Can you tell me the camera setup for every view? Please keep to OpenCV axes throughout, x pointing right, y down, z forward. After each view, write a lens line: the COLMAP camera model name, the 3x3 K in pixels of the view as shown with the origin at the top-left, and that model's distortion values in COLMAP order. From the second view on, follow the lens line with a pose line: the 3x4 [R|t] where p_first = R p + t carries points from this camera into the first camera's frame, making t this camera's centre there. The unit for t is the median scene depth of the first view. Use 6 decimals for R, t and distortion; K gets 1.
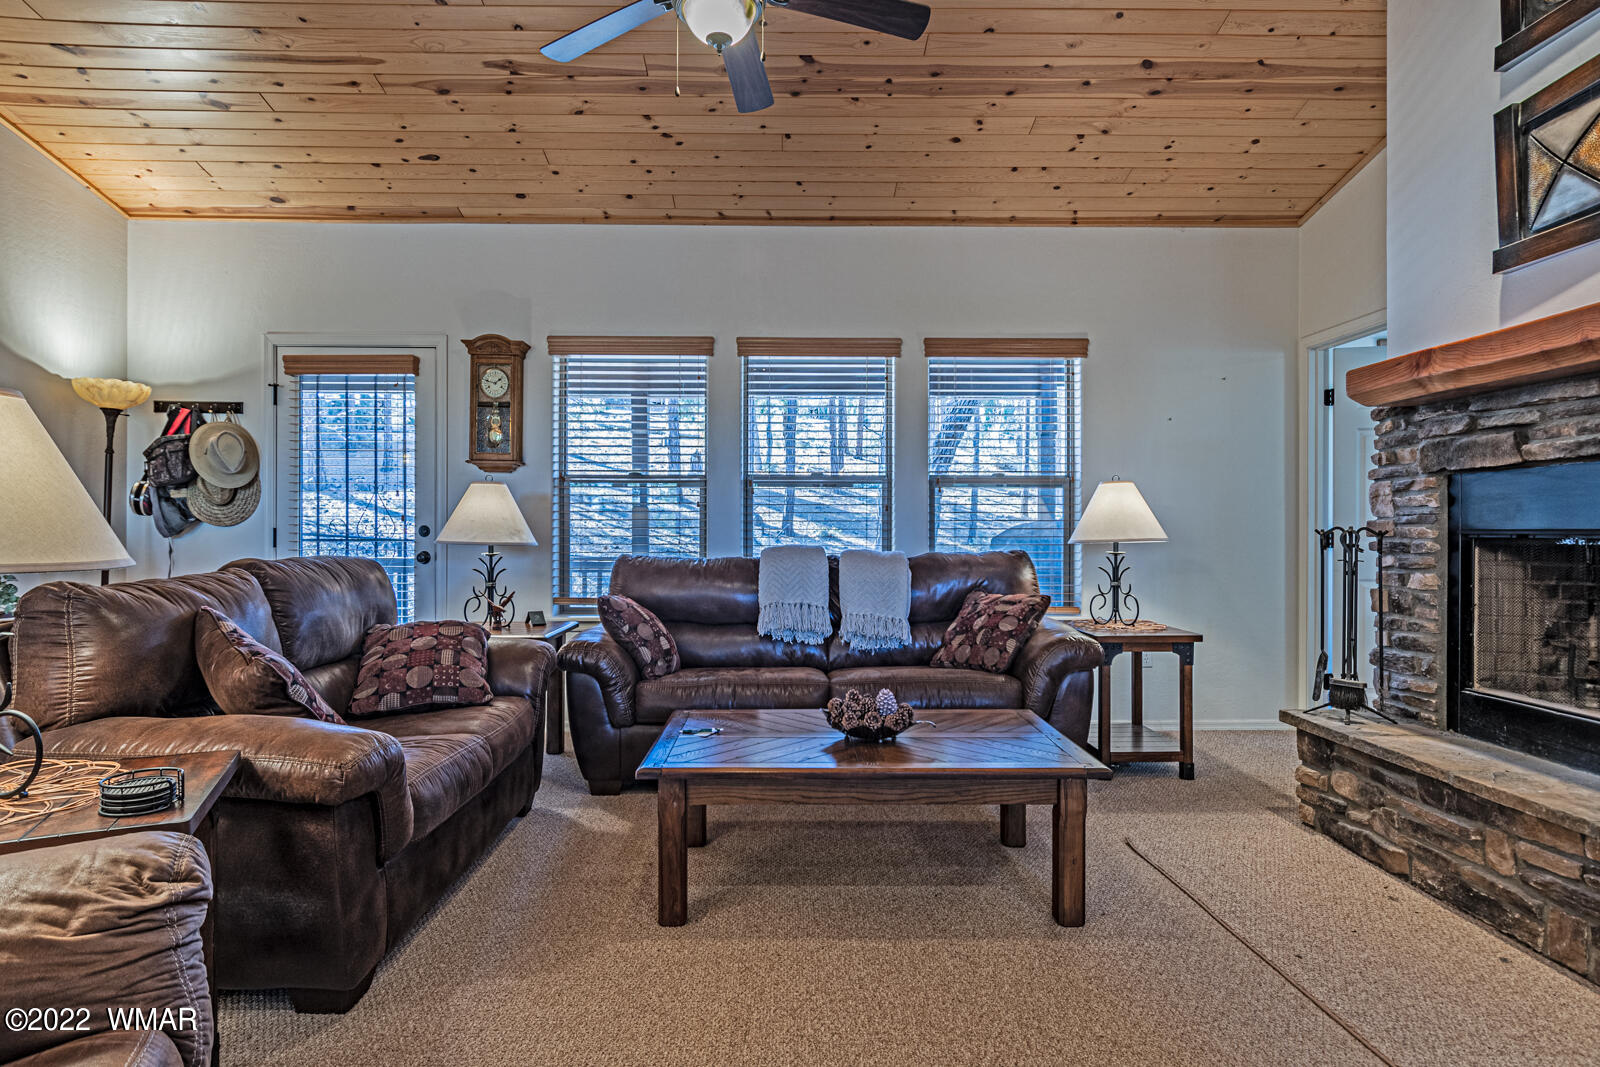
lens RADIAL K [[910.5, 0, 851.5], [0, 910.5, 529.9], [0, 0, 1]] dist [0.003593, 0.000749]
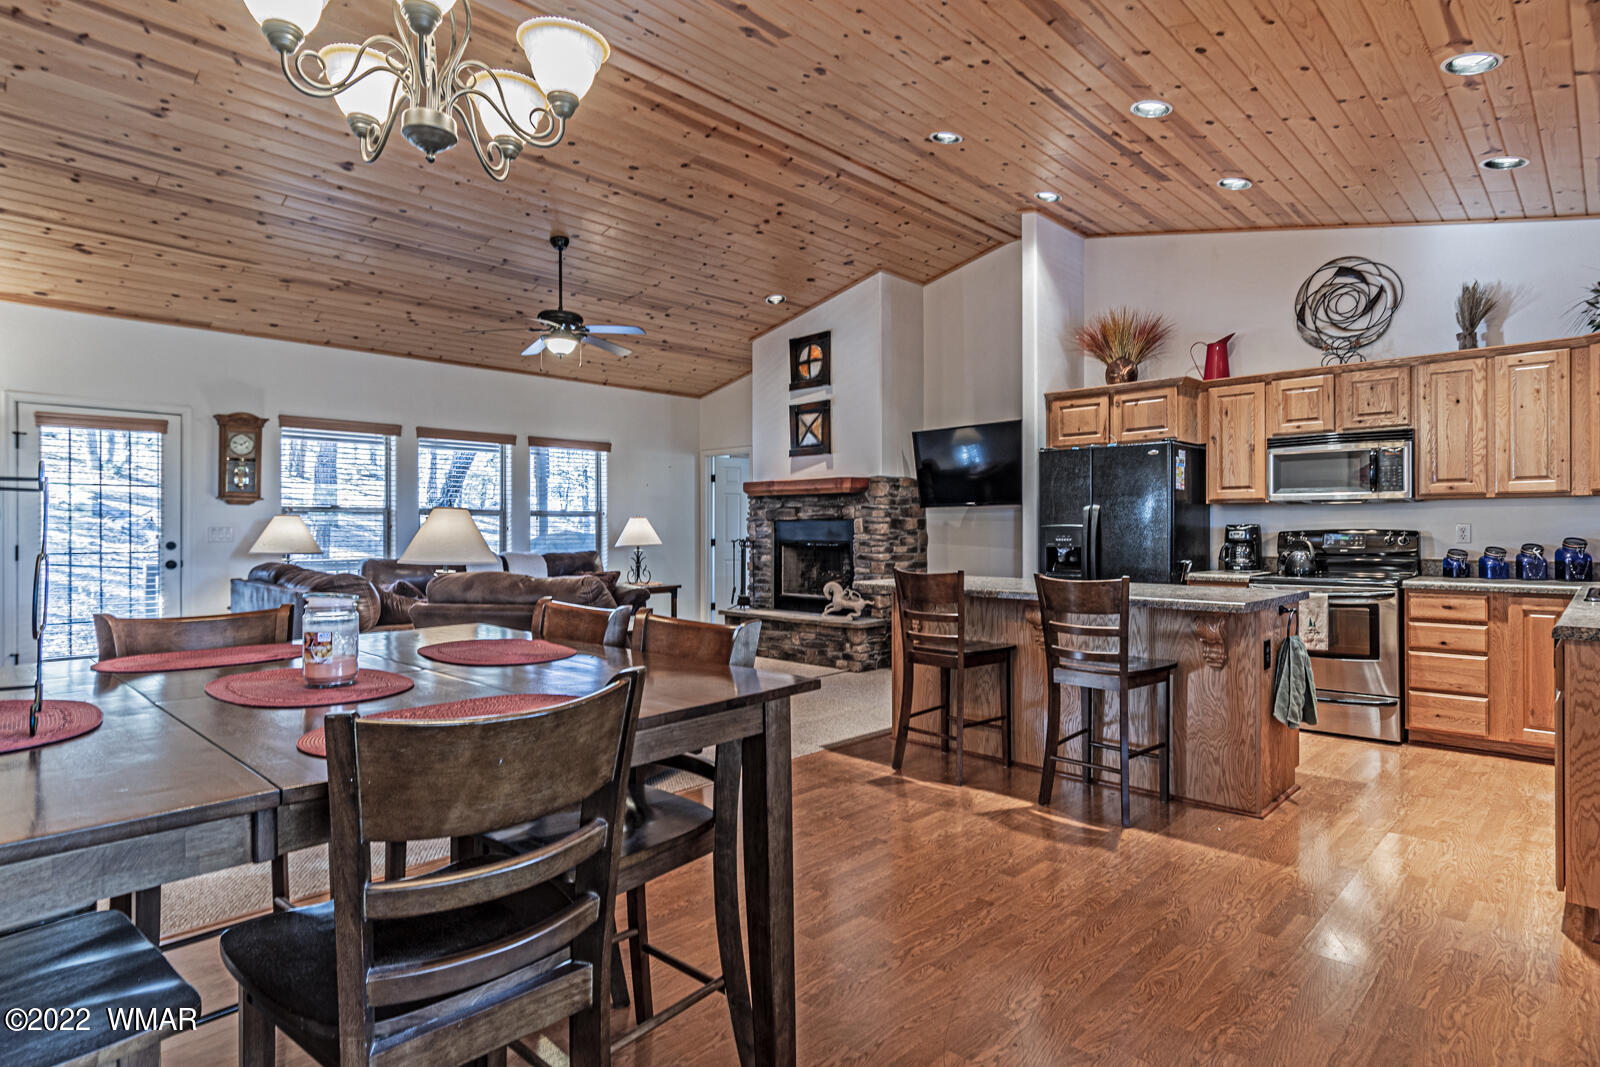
lens RADIAL K [[937.8, 0, 705.6], [0, 937.8, 530.1], [0, 0, 1]] dist [-0.003929, -0.005504]
pose [[0.811702, -0.005720, 0.584044, -0.885081], [0.003229, 0.999981, 0.005305, -0.034082], [-0.584063, -0.002420, 0.811705, -0.903599]]
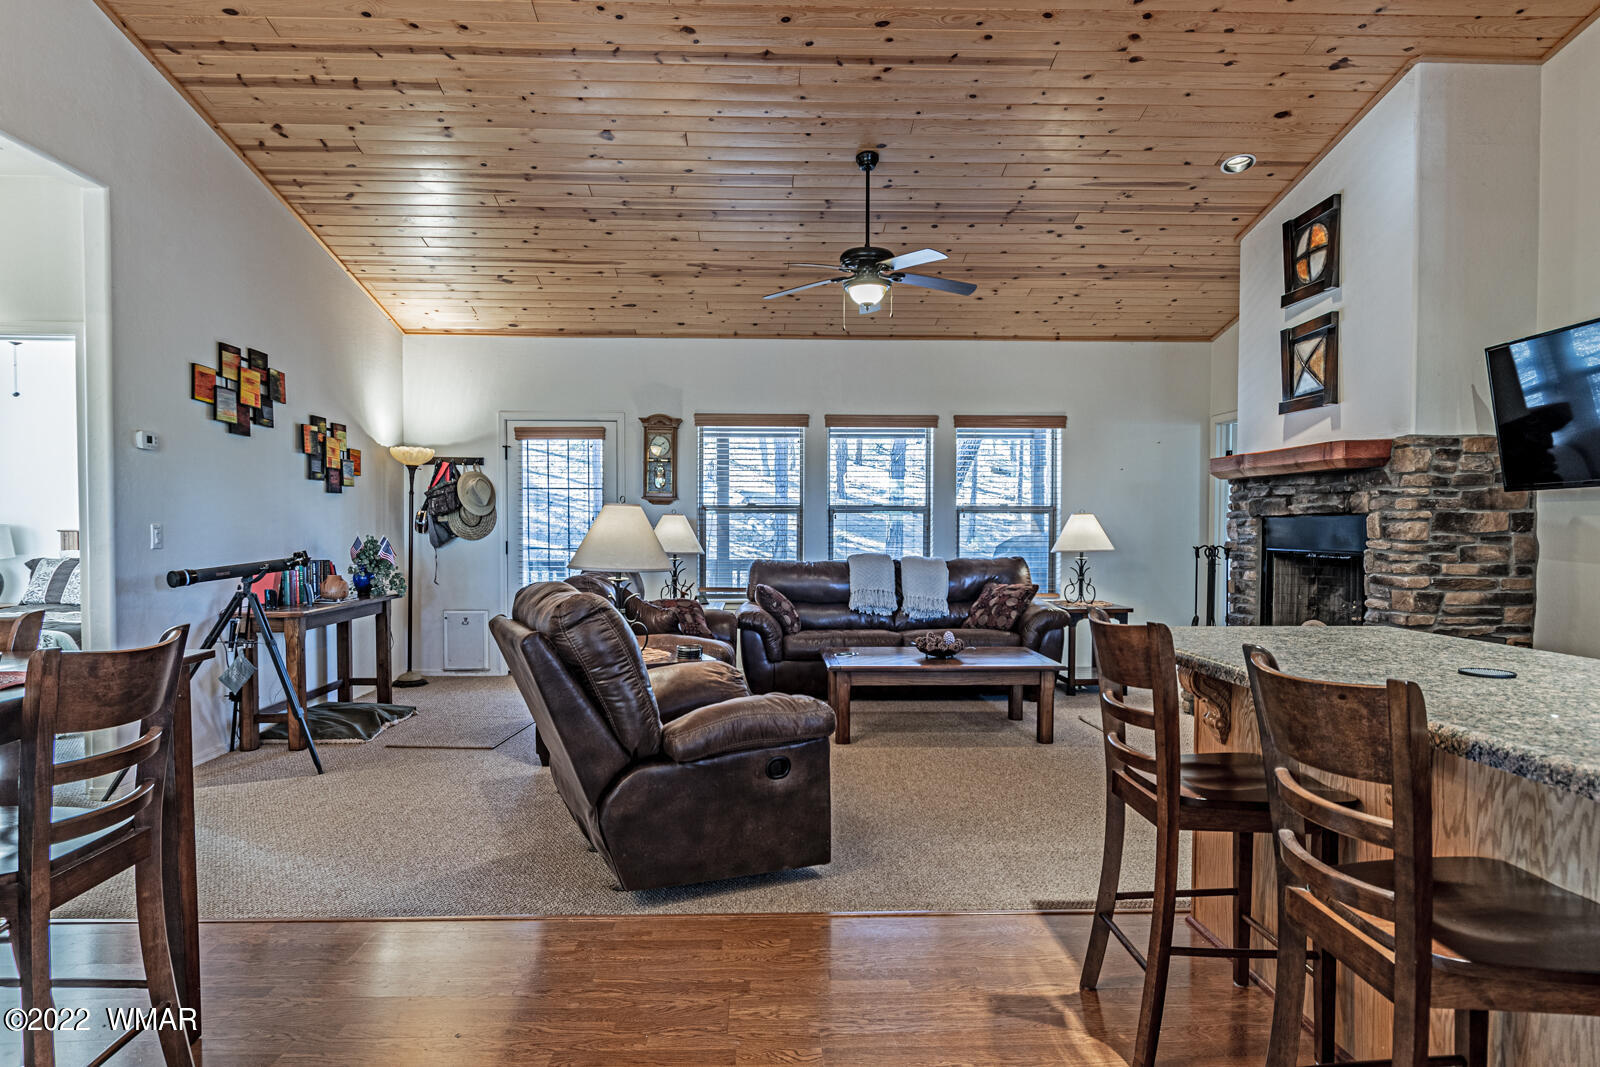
lens RADIAL K [[940.4, 0, 702.1], [0, 940.4, 558.4], [0, 0, 1]] dist [-0.002634, -0.006670]
pose [[0.991075, -0.000470, -0.133308, -0.150185], [0.004979, 0.999427, 0.033490, -0.033757], [0.133216, -0.033855, 0.990509, -0.723692]]
